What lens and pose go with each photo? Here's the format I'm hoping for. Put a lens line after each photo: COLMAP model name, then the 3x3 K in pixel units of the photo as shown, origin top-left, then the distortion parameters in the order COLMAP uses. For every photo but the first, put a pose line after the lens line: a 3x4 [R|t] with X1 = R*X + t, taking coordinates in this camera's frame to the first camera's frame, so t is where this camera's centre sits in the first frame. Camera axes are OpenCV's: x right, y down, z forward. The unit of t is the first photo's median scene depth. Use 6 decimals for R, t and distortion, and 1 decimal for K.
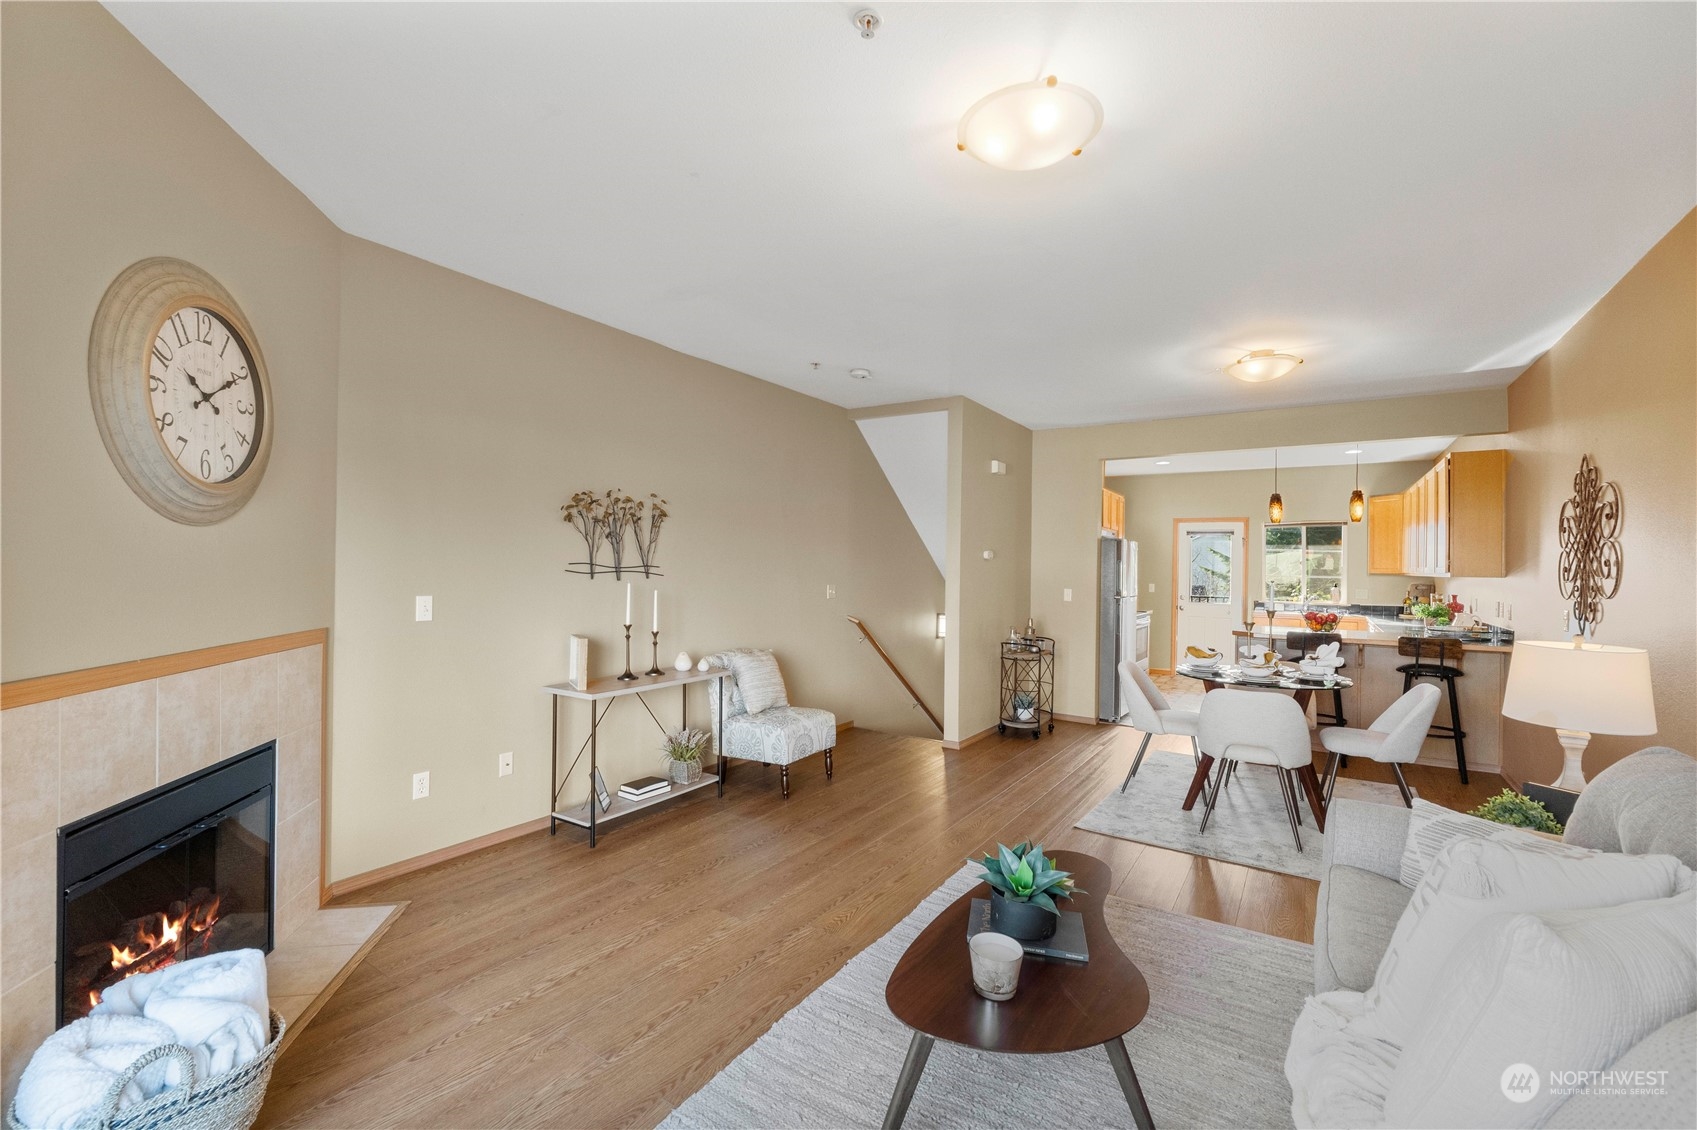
lens RADIAL K [[717.4, 0, 843.0], [0, 717.4, 560.0], [0, 0, 1]] dist [-0.003247, -0.000296]
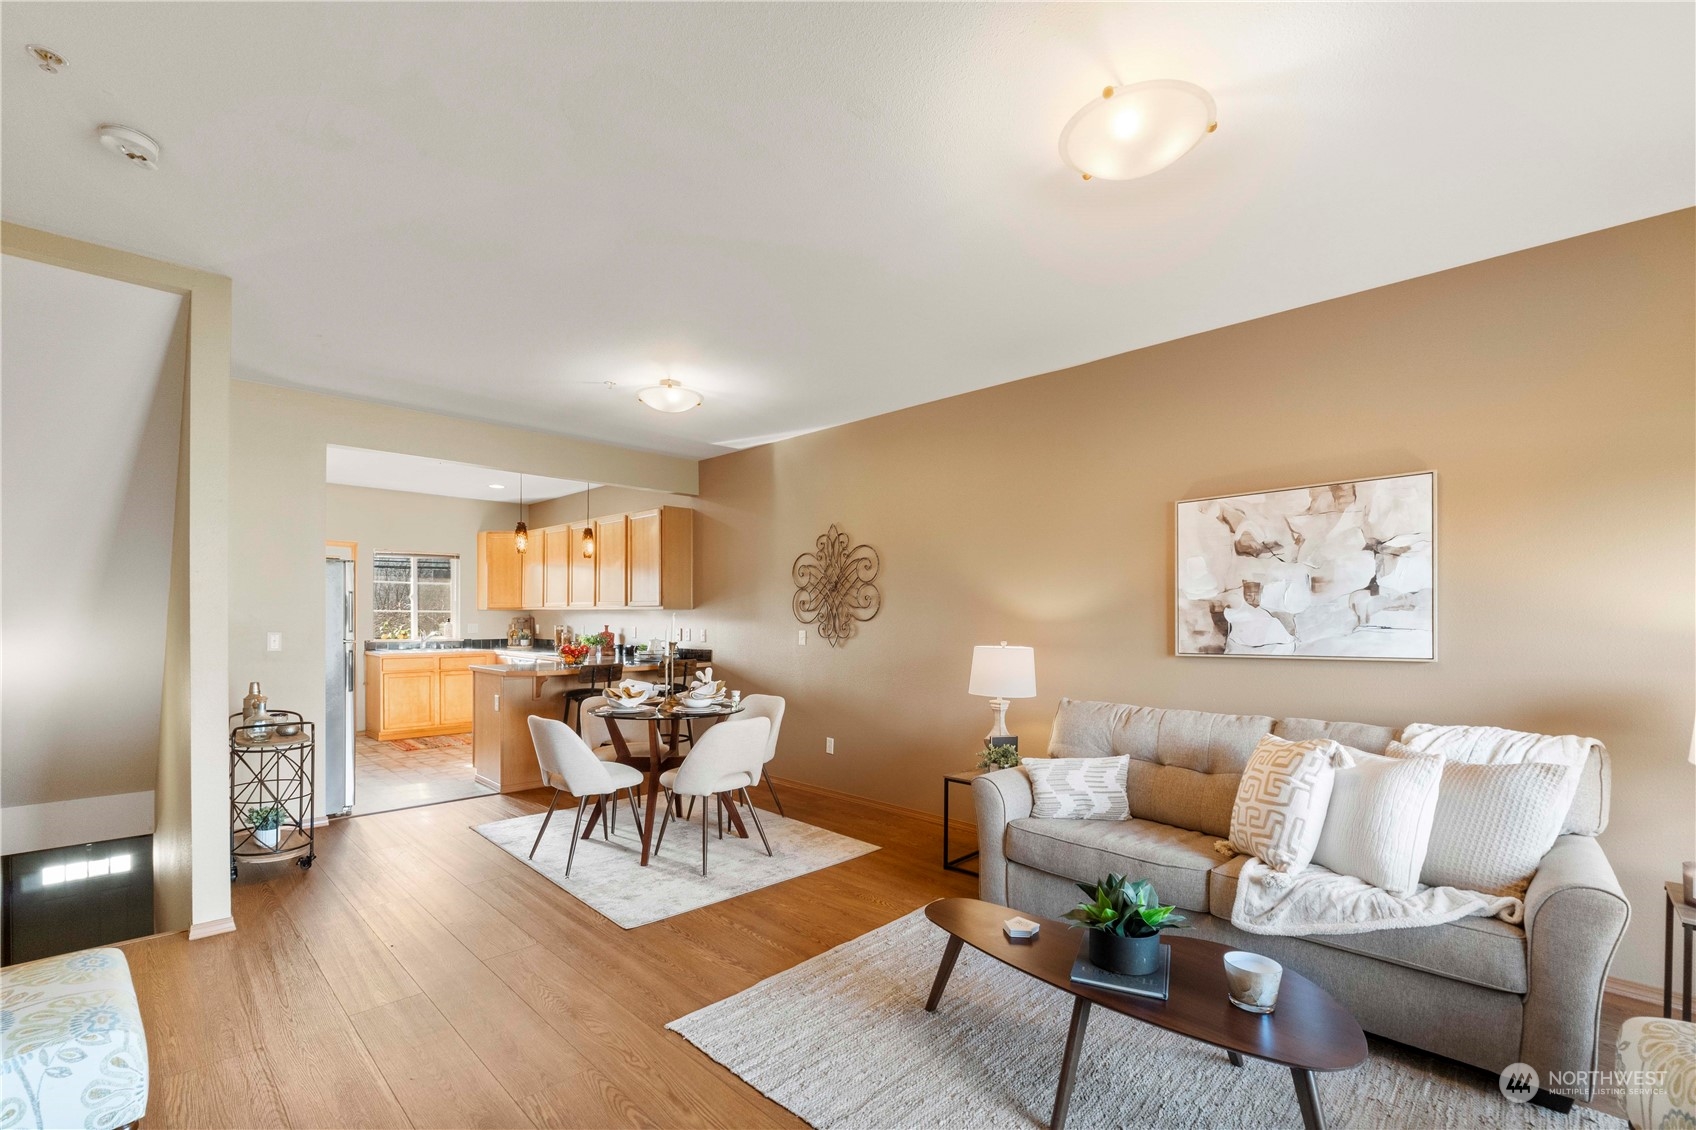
lens RADIAL K [[741.7, 0, 846.5], [0, 741.7, 616.1], [0, 0, 1]] dist [-0.003873, -0.000241]
pose [[0.198648, -0.015882, 0.979942, -0.411161], [-0.009530, 0.999790, 0.018136, 0.013015], [-0.980025, -0.012942, 0.198455, 0.597846]]
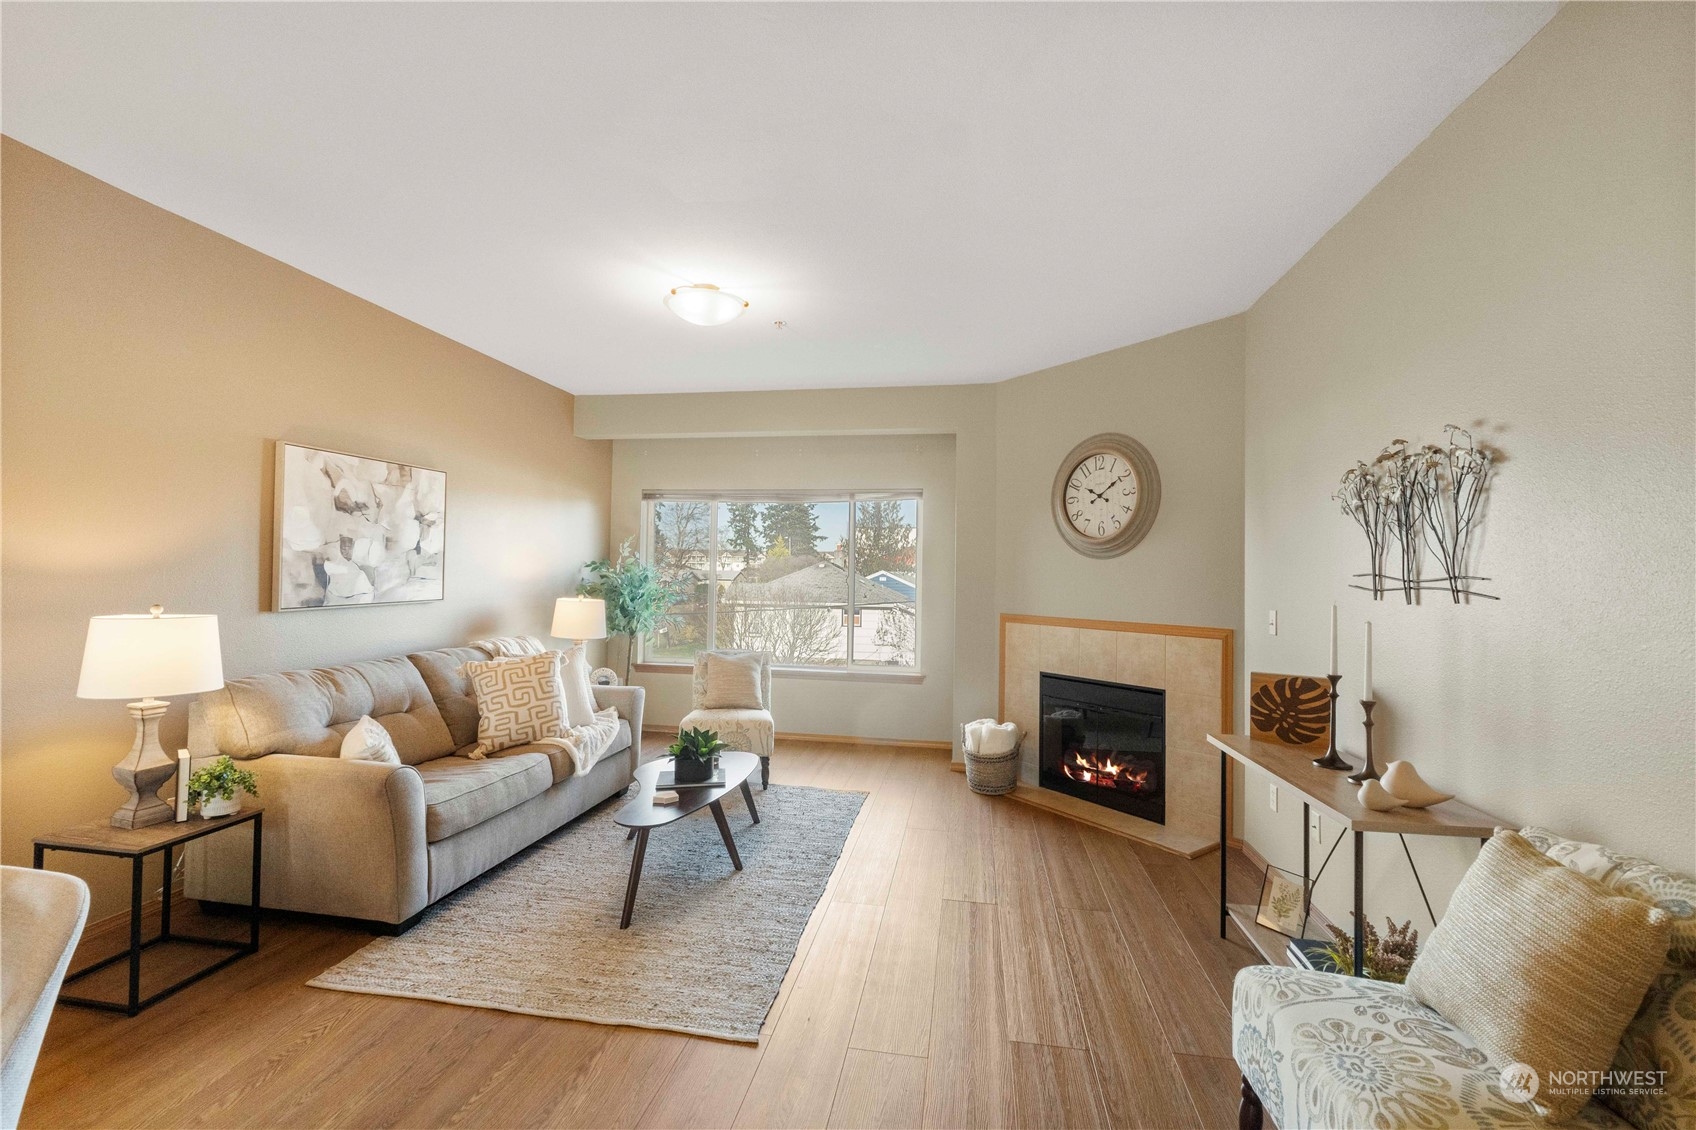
lens RADIAL K [[717.0, 0, 842.5], [0, 717.0, 560.0], [0, 0, 1]] dist [-0.003247, -0.000296]
pose [[-0.917493, -0.042160, -0.395512, 0.309032], [-0.029429, 0.998836, -0.038205, 0.029003], [0.396663, -0.023414, -0.917666, 1.366785]]
